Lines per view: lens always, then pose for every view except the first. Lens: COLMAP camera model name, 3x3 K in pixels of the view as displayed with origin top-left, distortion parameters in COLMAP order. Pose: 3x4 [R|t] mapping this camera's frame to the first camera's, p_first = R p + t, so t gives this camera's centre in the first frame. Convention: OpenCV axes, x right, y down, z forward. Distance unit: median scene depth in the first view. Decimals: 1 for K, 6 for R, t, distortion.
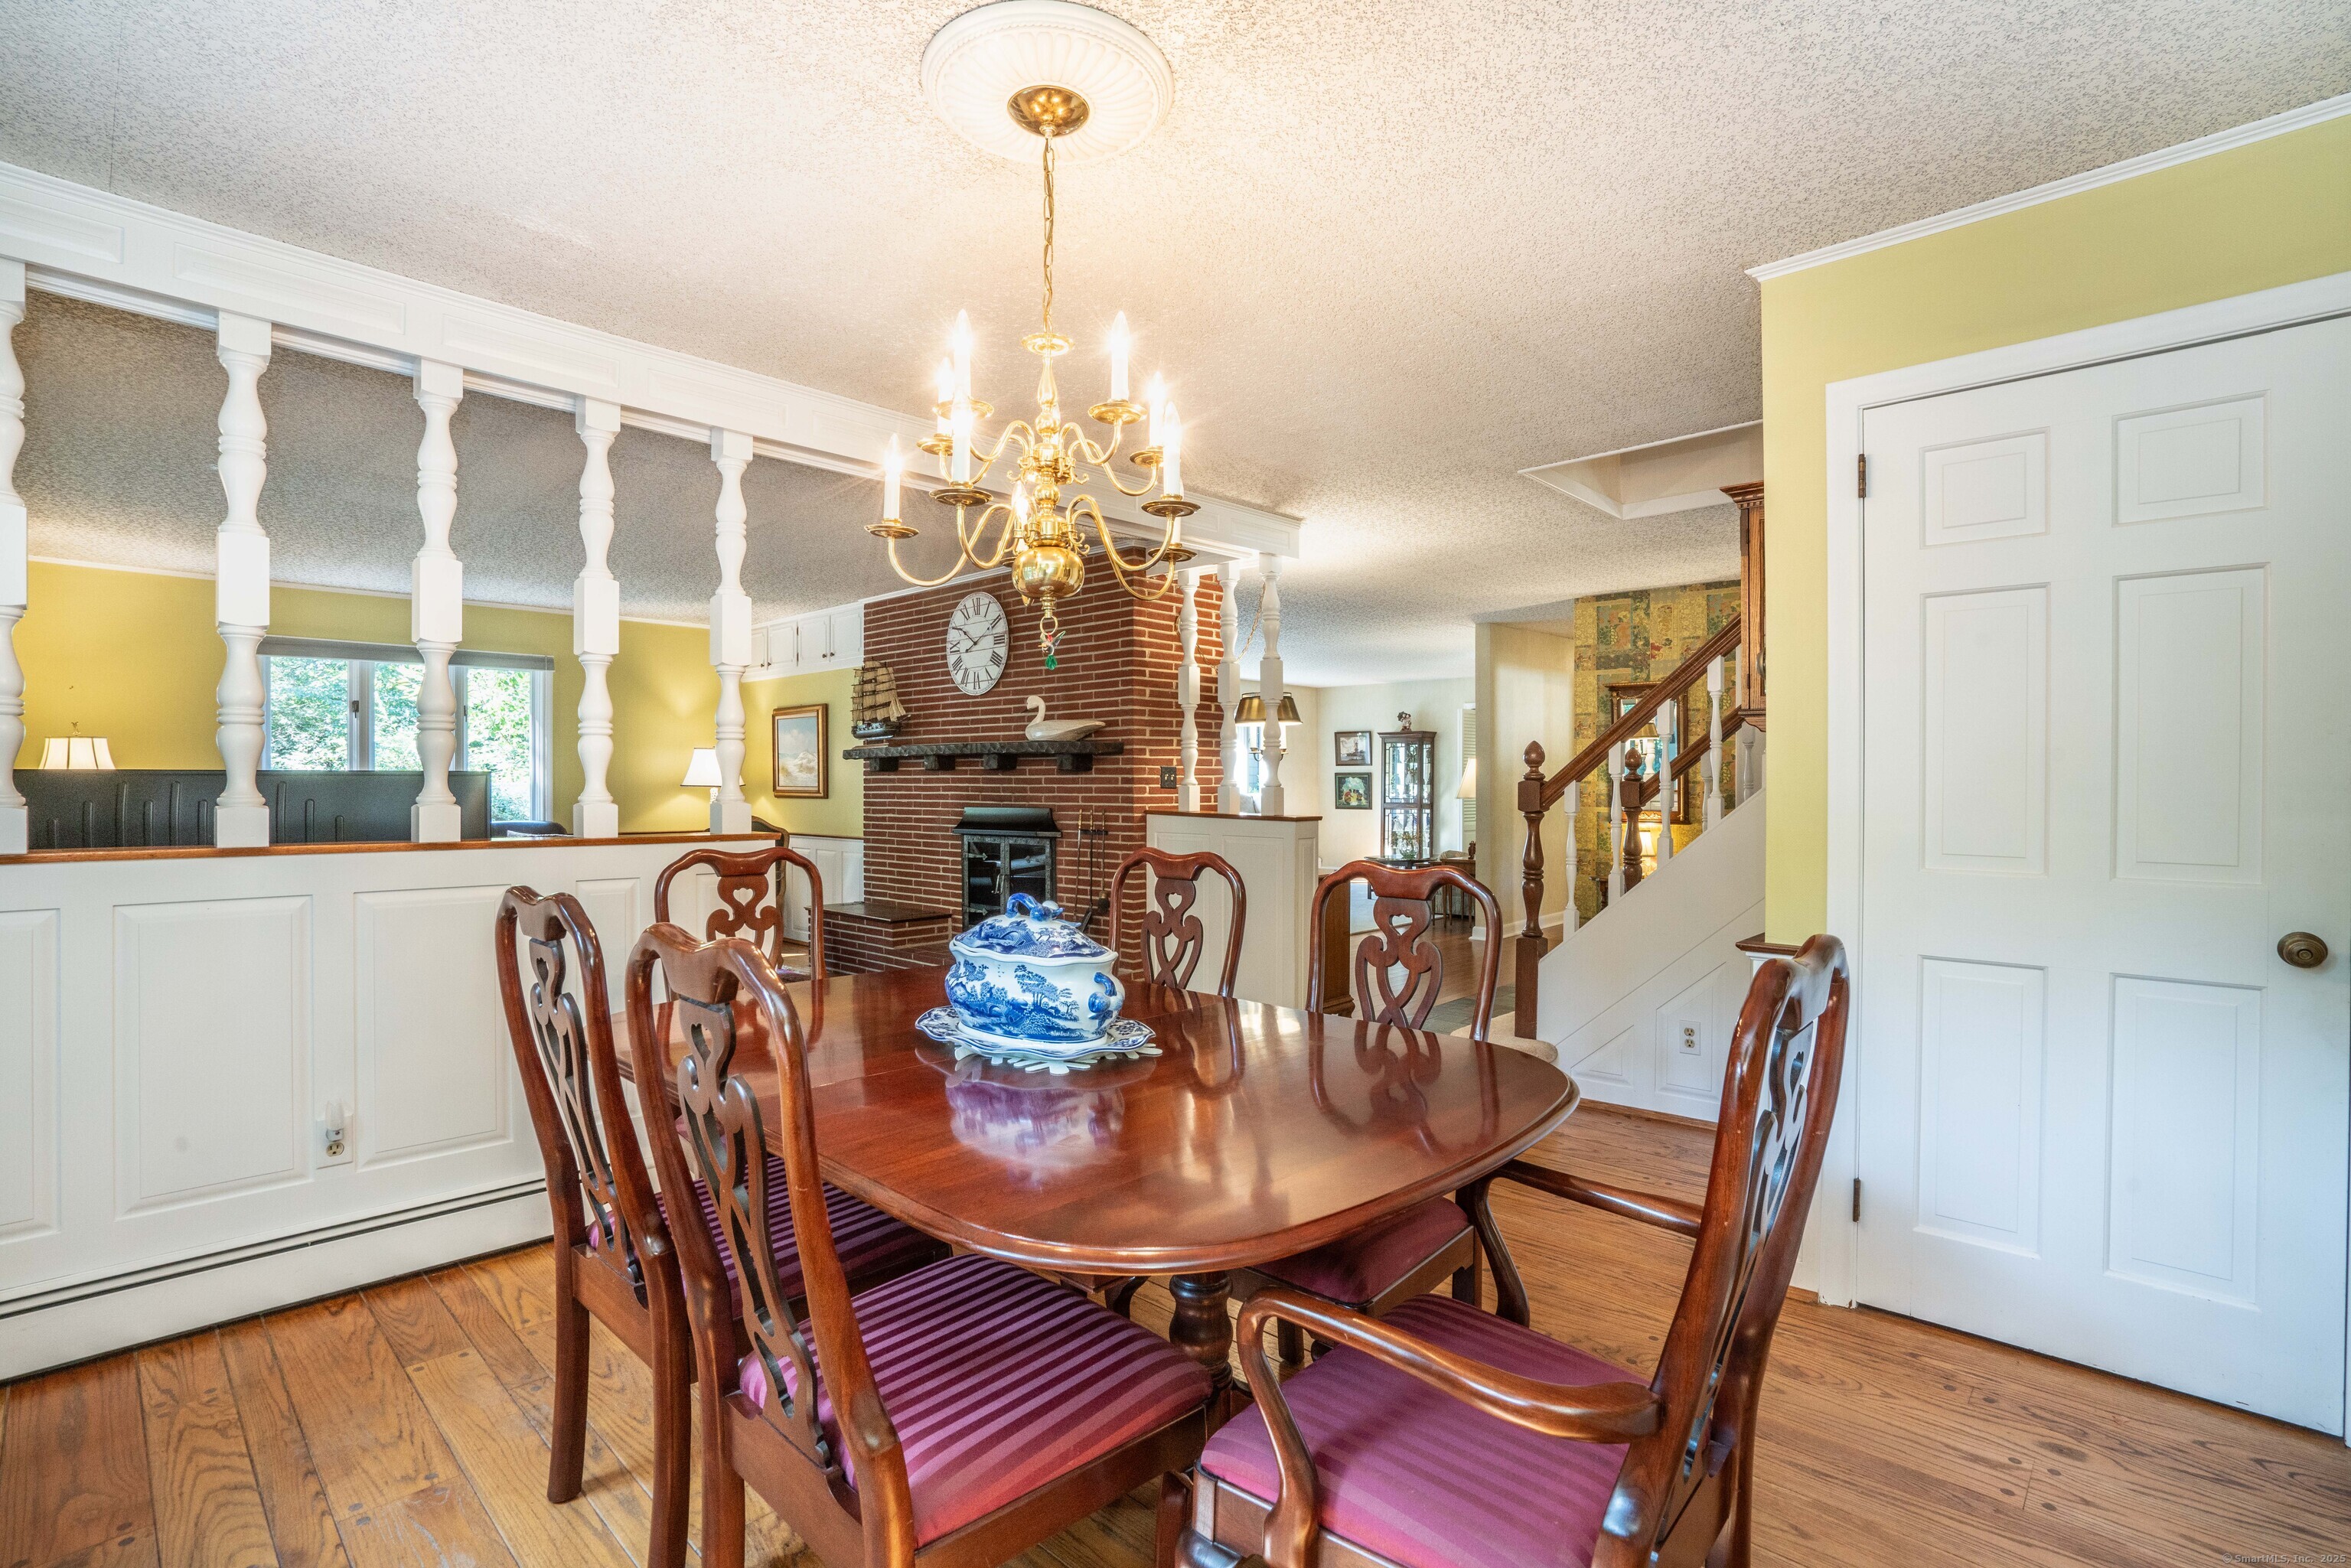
lens RADIAL K [[1086.0, 0, 1194.3], [0, 1086.0, 785.2], [0, 0, 1]] dist [-0.001918, 0.000192]
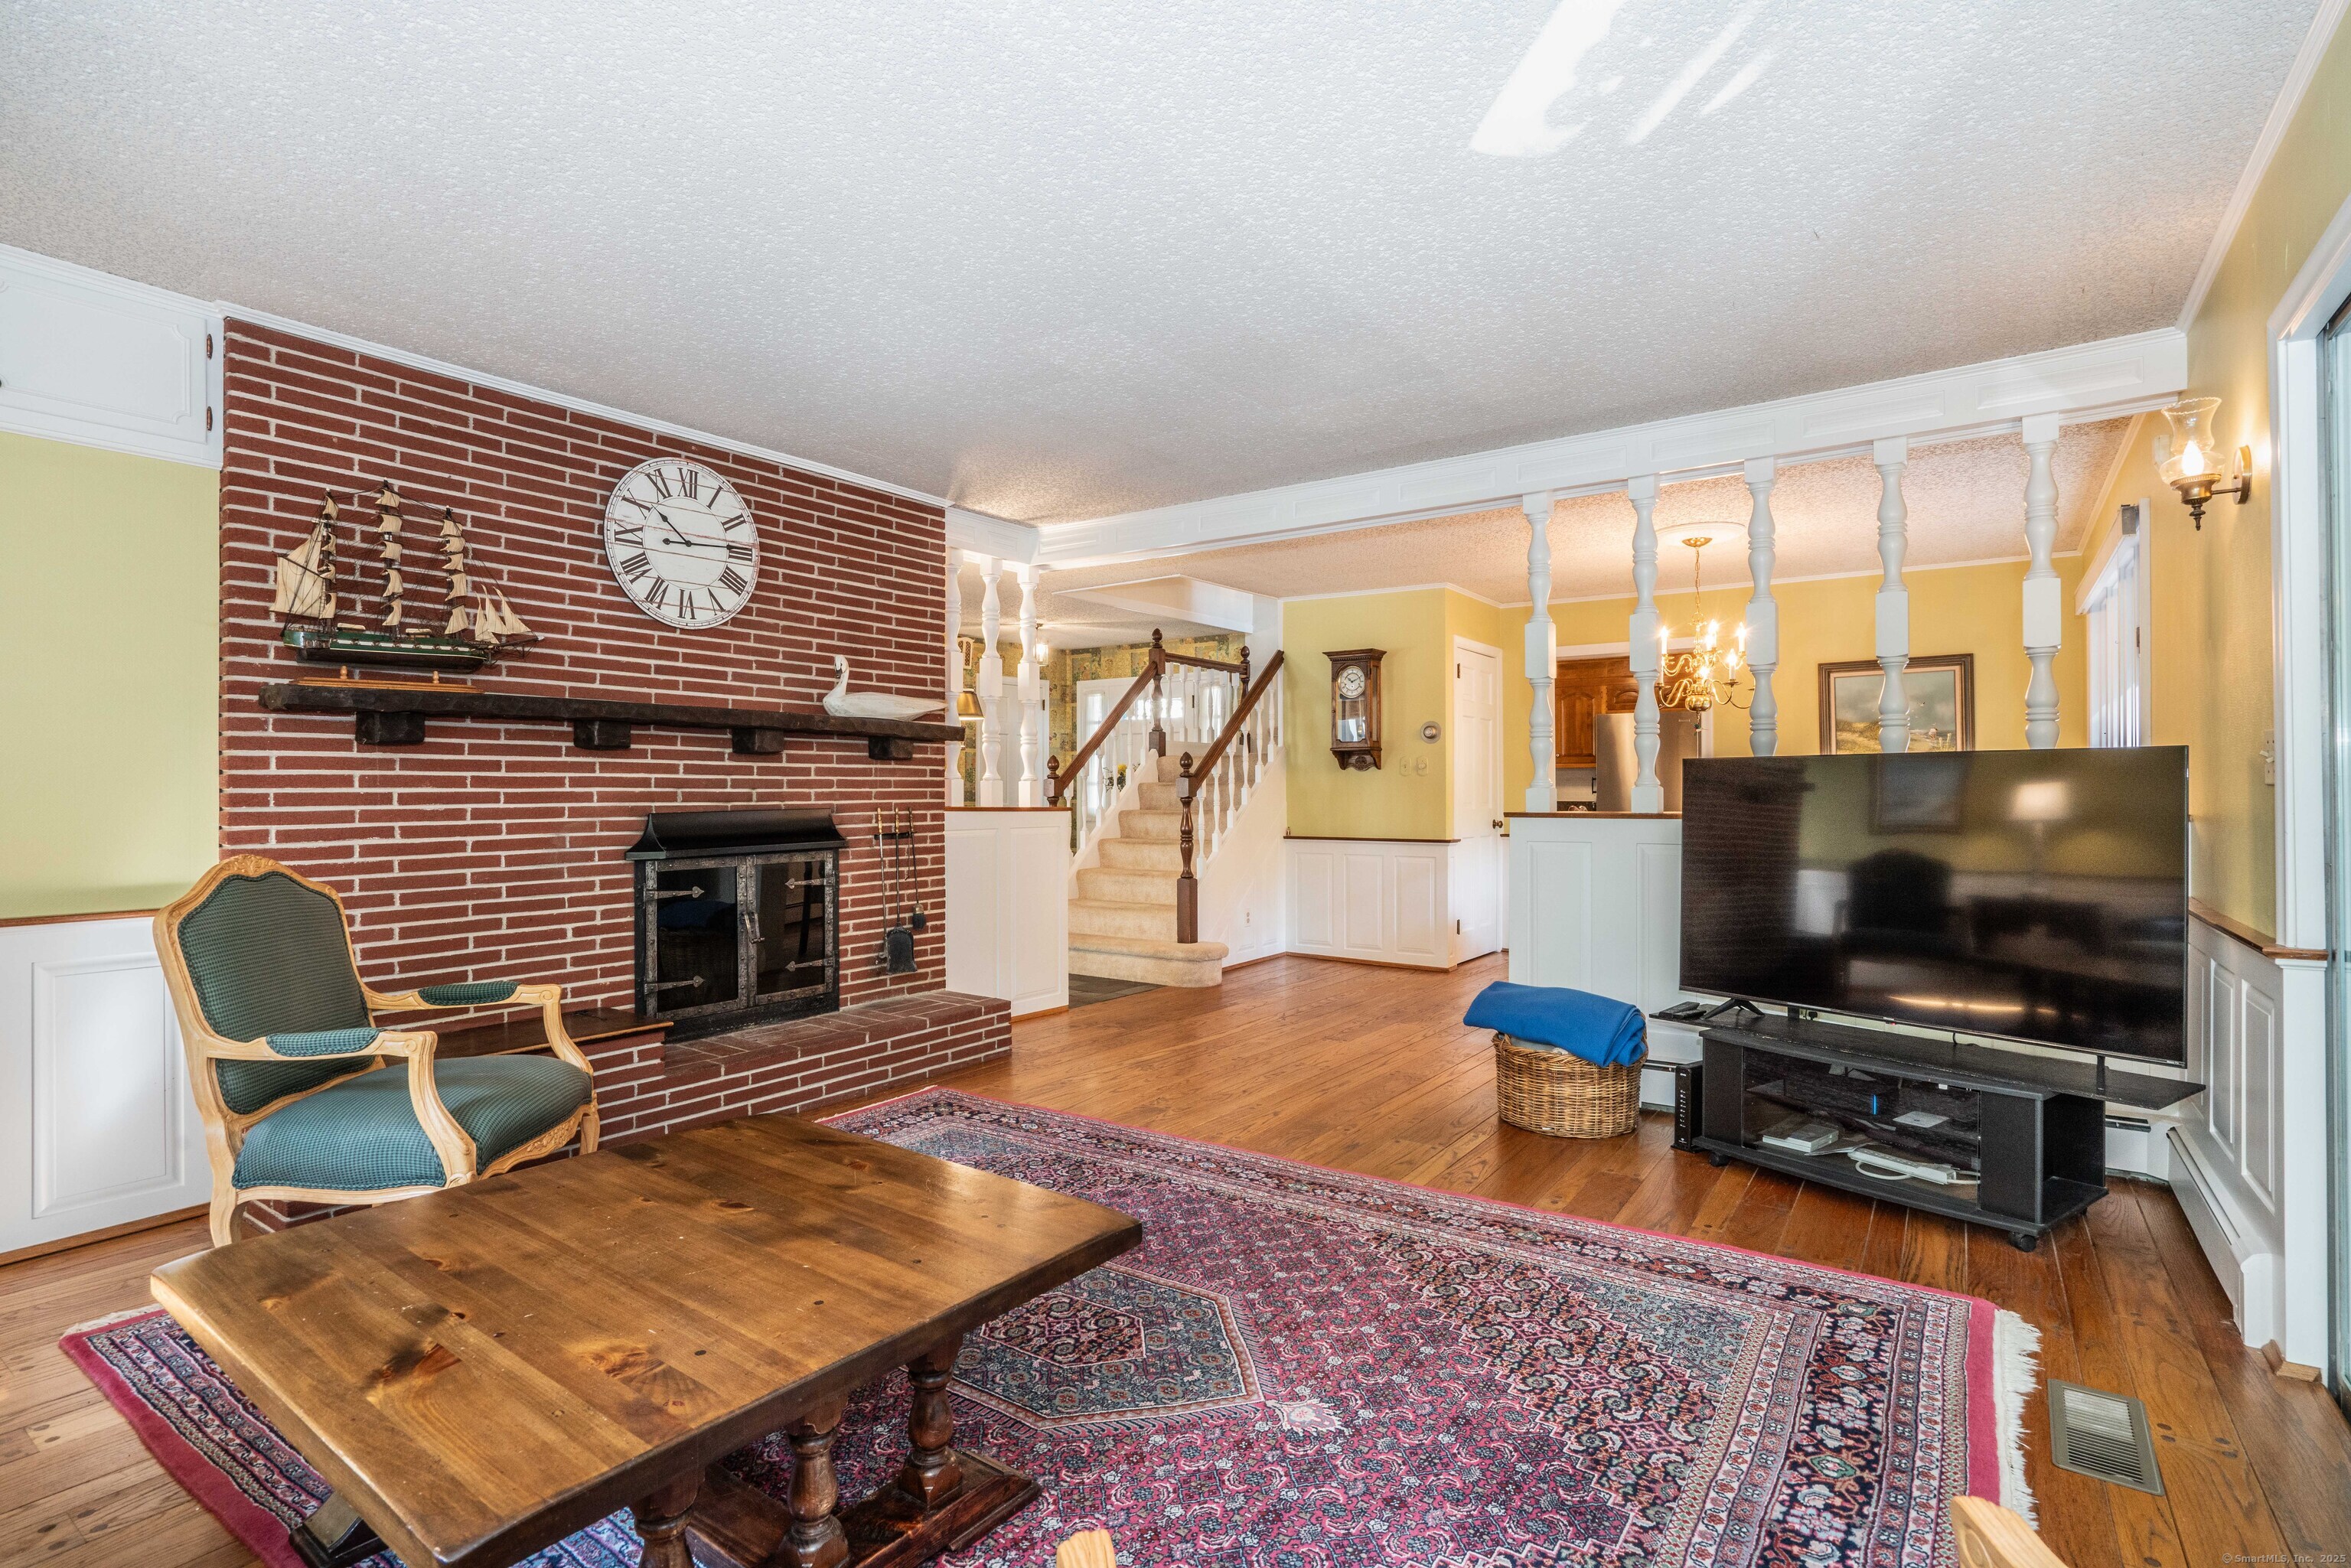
lens RADIAL K [[1120.8, 0, 1169.0], [0, 1120.8, 783.5], [0, 0, 1]] dist [-0.019193, -0.000022]
pose [[-0.133548, 0.000032, 0.991042, -0.908549], [0.000684, 1.000000, 0.000060, 0.004093], [-0.991042, 0.000685, -0.133548, 0.867701]]
